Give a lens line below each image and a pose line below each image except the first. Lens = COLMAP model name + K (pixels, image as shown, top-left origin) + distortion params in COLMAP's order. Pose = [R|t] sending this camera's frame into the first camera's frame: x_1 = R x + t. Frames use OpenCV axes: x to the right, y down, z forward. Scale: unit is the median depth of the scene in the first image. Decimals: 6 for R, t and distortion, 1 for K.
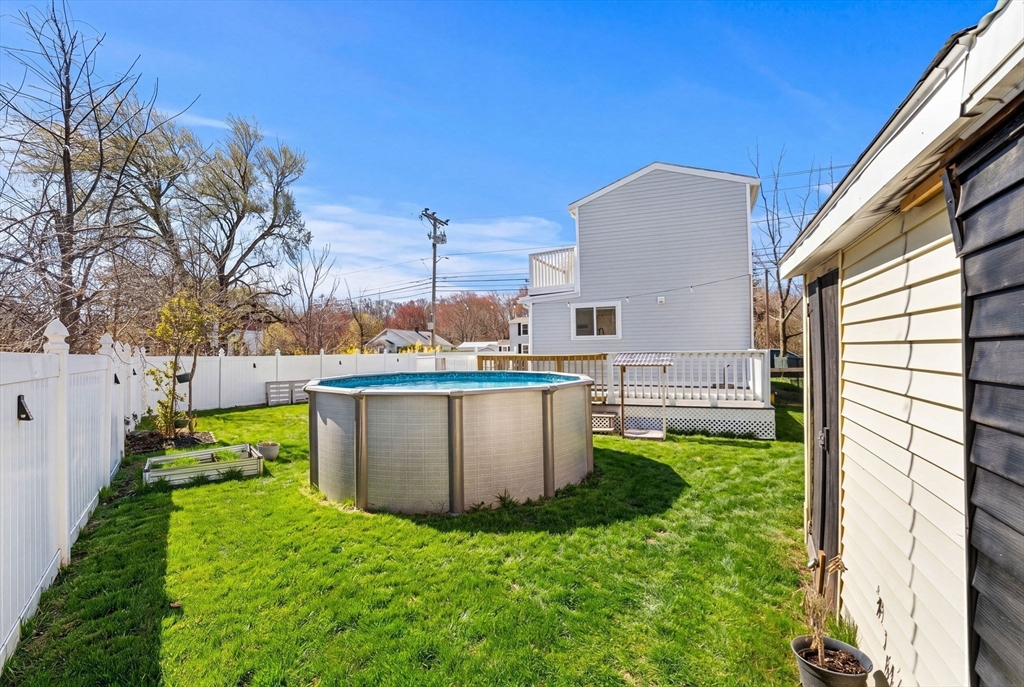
lens RADIAL K [[471.1, 0, 508.8], [0, 471.1, 343.8], [0, 0, 1]] dist [-0.000608, 0.000194]
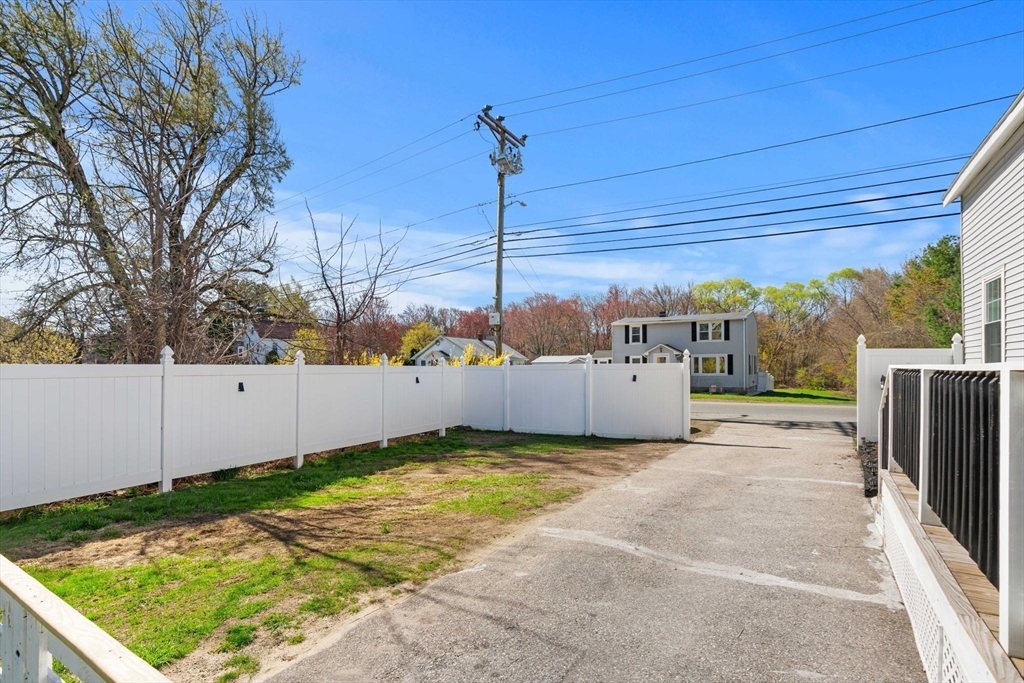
lens RADIAL K [[505.8, 0, 512.4], [0, 505.8, 371.8], [0, 0, 1]] dist [-0.000005, 0.000118]
pose [[0.989686, 0.006834, -0.143093, -0.055289], [-0.003380, 0.999697, 0.024364, 0.008266], [0.143216, -0.023629, 0.989409, 0.387238]]
